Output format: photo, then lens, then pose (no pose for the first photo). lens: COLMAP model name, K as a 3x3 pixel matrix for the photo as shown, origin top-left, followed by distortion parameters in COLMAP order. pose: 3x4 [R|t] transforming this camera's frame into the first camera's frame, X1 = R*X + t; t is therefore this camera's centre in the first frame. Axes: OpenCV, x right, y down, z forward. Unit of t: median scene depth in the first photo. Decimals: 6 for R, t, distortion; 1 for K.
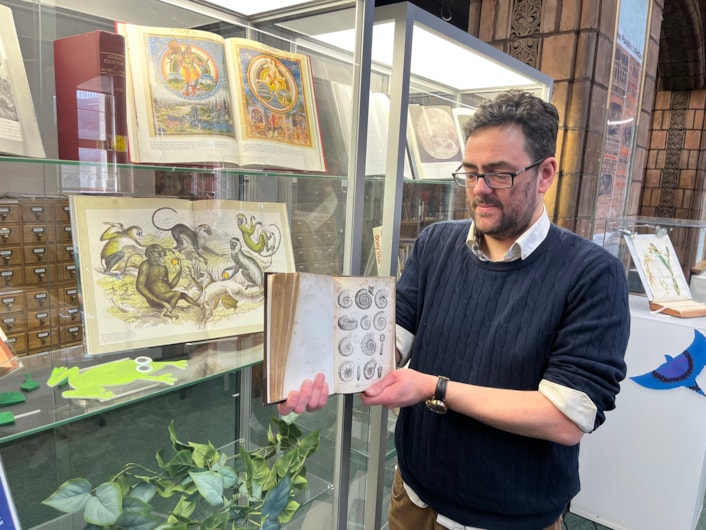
lens RADIAL K [[540.6, 0, 354.4], [0, 540.6, 267.3], [0, 0, 1]] dist [0.036608, -0.050271]
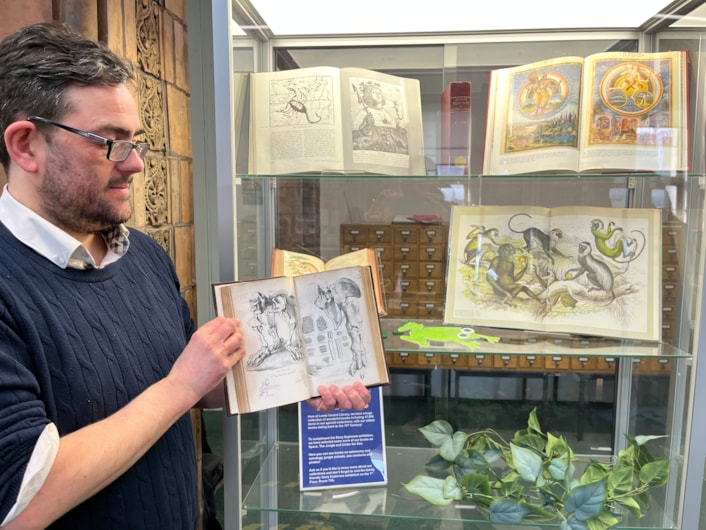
lens RADIAL K [[540.6, 0, 358.9], [0, 540.6, 263.1], [0, 0, 1]] dist [0.036608, -0.050271]
pose [[0.561166, 0.037668, -0.826846, 0.440894], [-0.105636, 0.994054, -0.026408, 0.066089], [0.820935, 0.102164, 0.561809, 0.061478]]
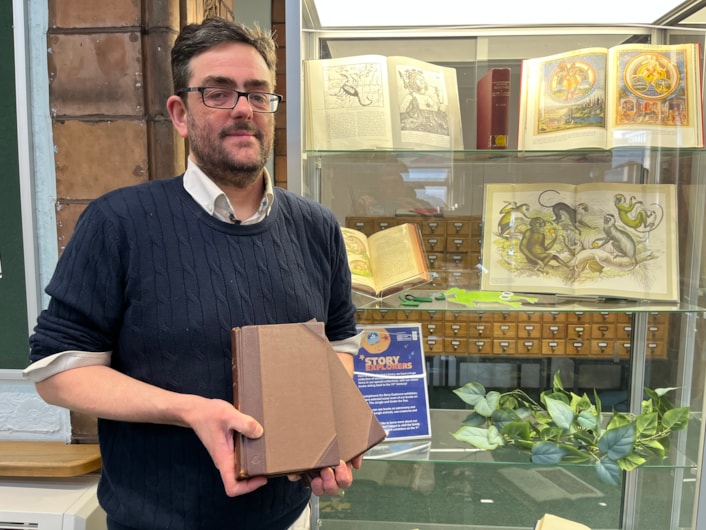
lens RADIAL K [[540.6, 0, 354.4], [0, 540.6, 264.6], [0, 0, 1]] dist [0.036608, -0.050271]
pose [[0.591109, 0.030401, -0.806018, 0.435501], [-0.100327, 0.994300, -0.036074, 0.163954], [0.800328, 0.102189, 0.590790, -0.125465]]
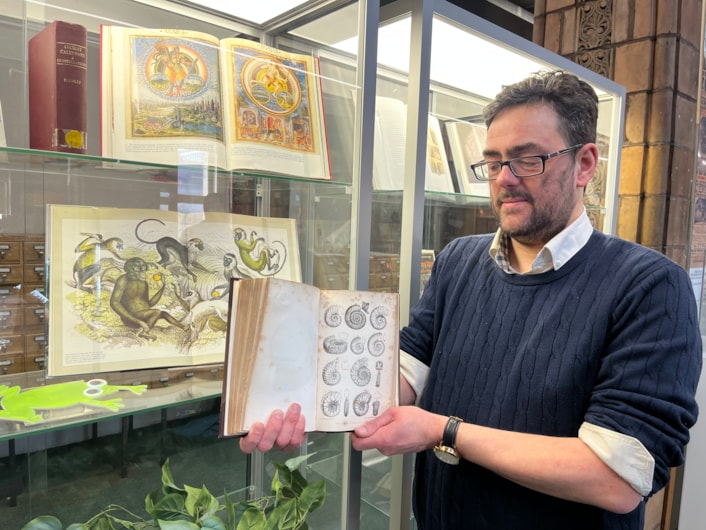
lens RADIAL K [[540.6, 0, 357.9], [0, 540.6, 269.1], [0, 0, 1]] dist [0.036608, -0.050271]
pose [[0.986139, -0.010451, -0.165589, 0.152128], [-0.005330, 0.995504, -0.094567, 0.060742], [0.165833, 0.094139, 0.981650, 0.165850]]
